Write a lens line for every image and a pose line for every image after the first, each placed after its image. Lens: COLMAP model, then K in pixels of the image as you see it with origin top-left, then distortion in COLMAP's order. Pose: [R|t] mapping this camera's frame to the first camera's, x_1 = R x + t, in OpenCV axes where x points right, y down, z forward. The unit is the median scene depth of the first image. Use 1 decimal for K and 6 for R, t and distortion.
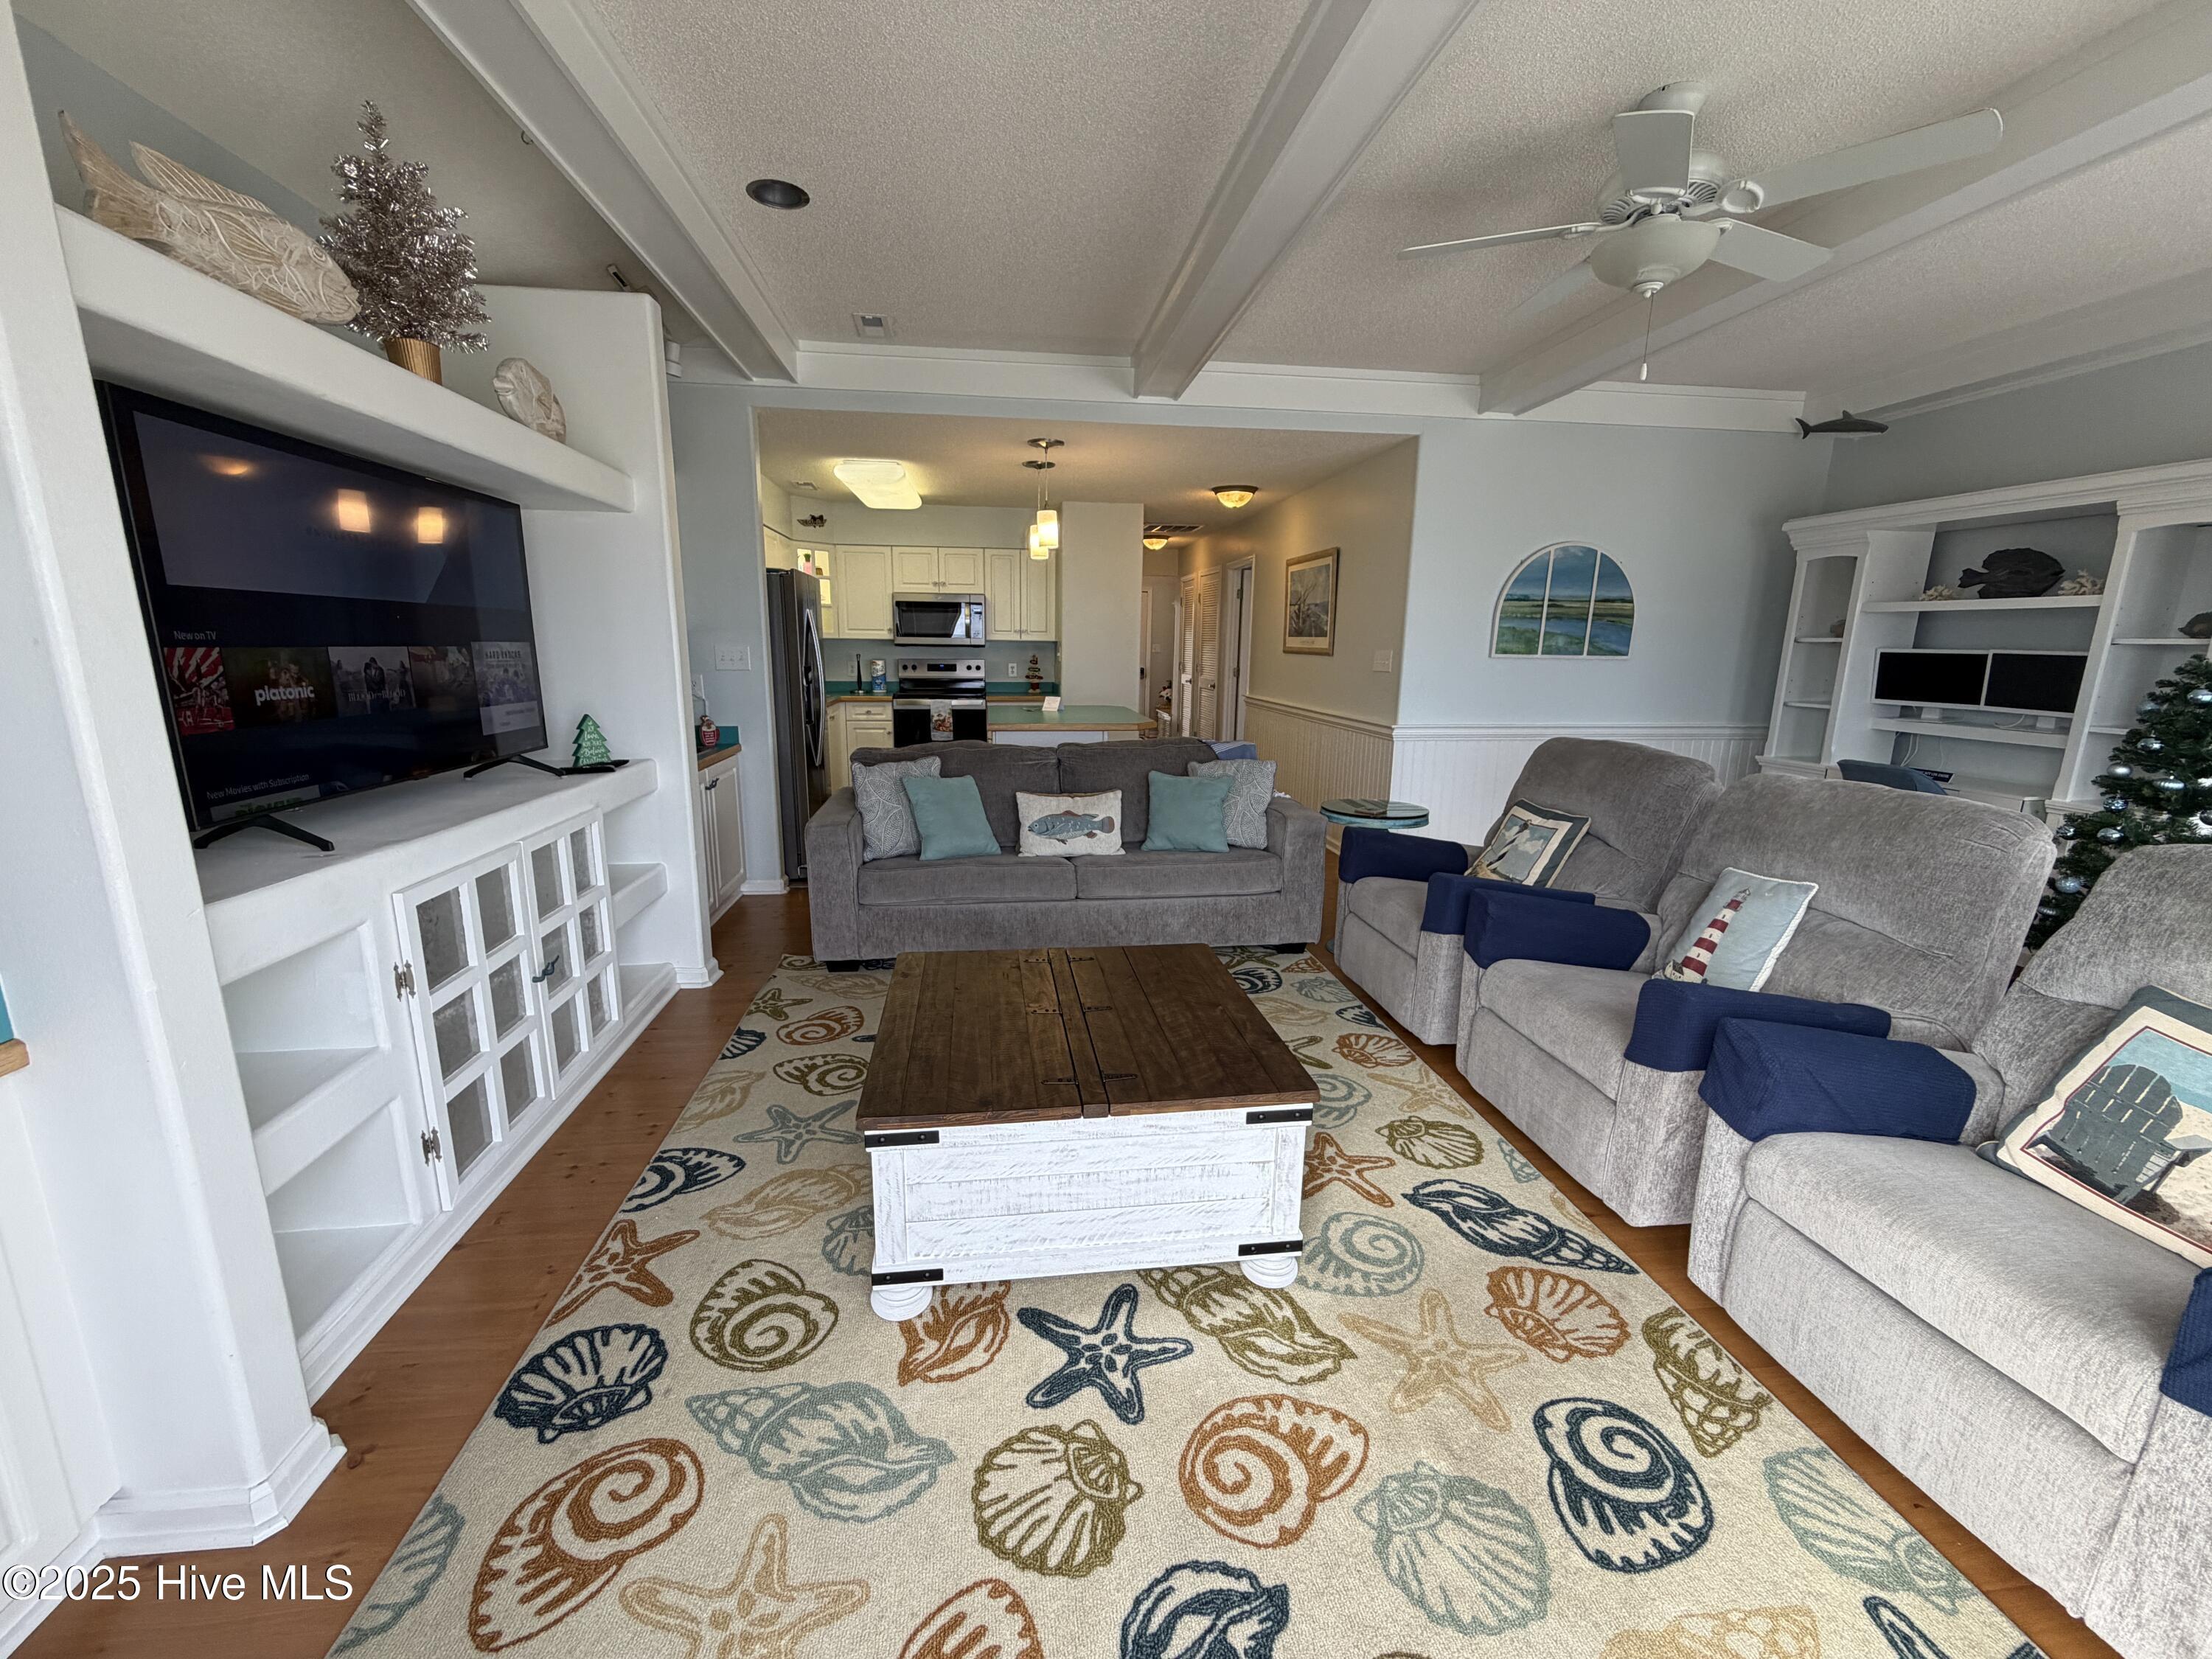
lens RADIAL K [[882.7, 0, 1101.3], [0, 882.7, 832.7], [0, 0, 1]] dist [-0.001558, 0.000734]
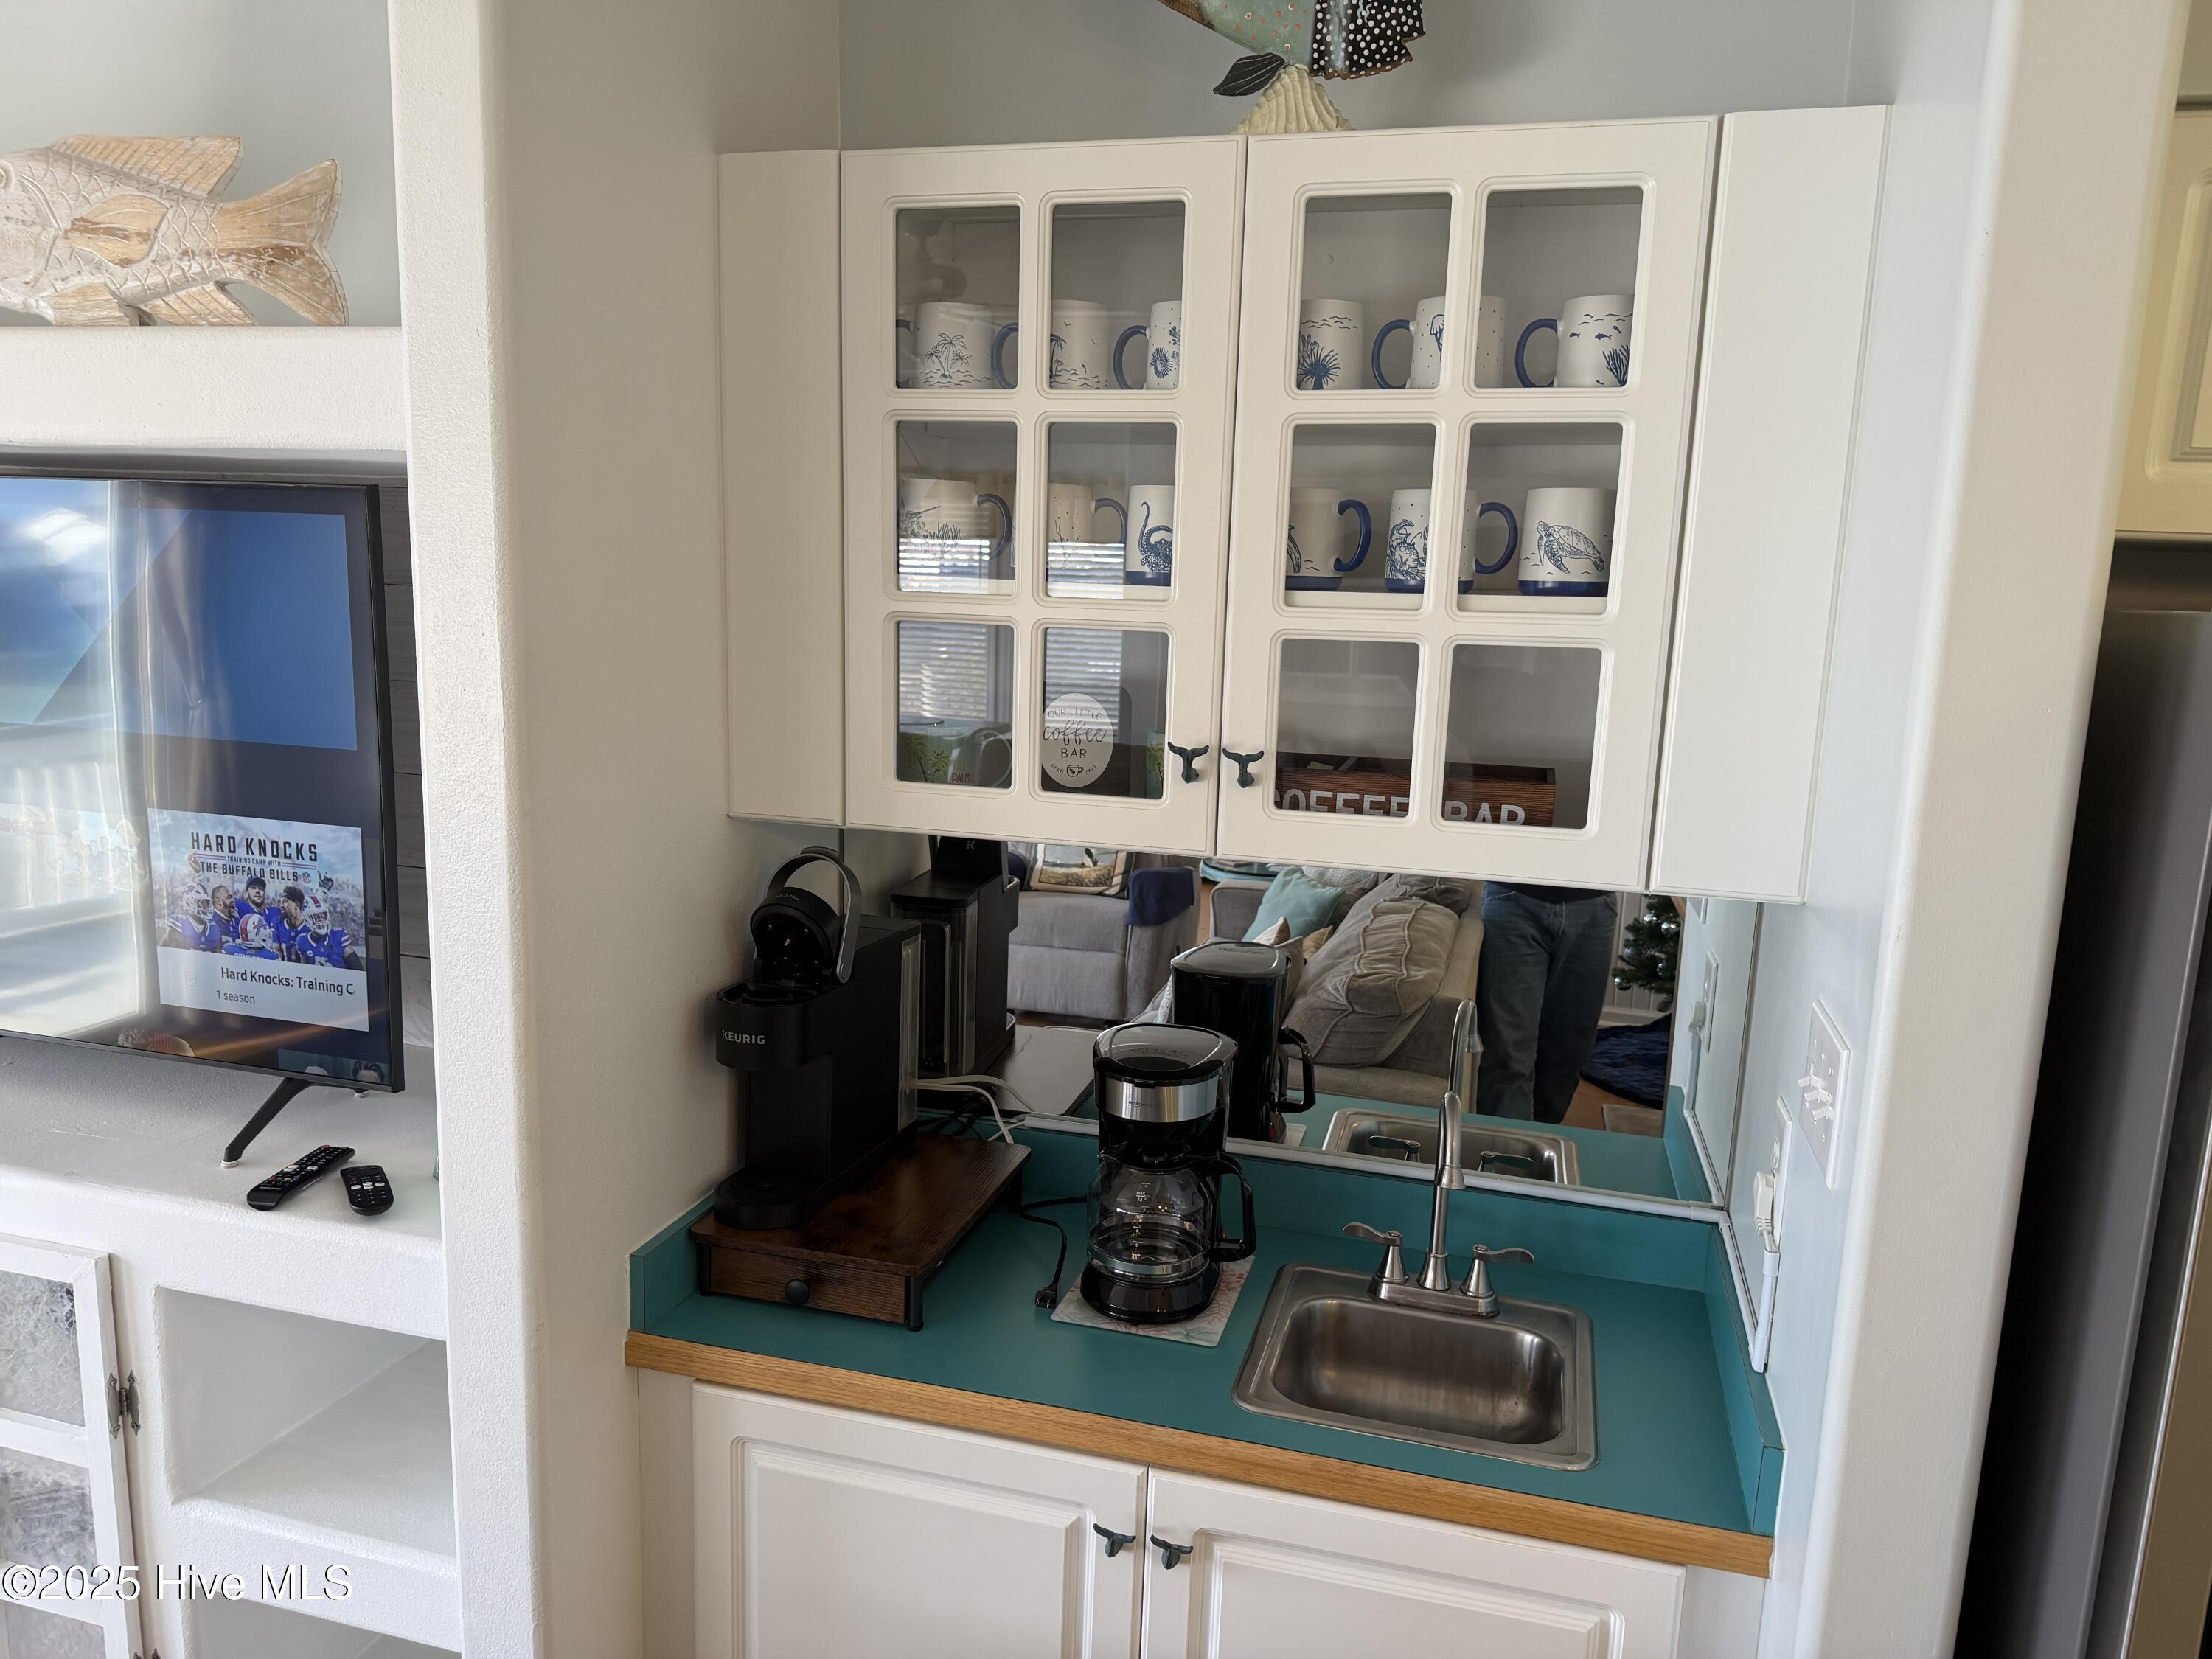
lens RADIAL K [[1560.1, 0, 1093.8], [0, 1560.1, 840.2], [0, 0, 1]] dist [0.037151, -0.044900]
pose [[-0.394128, 0.132004, -0.909526, -0.178913], [-0.231684, 0.943400, 0.237317, -0.591964], [0.889374, 0.304256, -0.341237, 1.996607]]
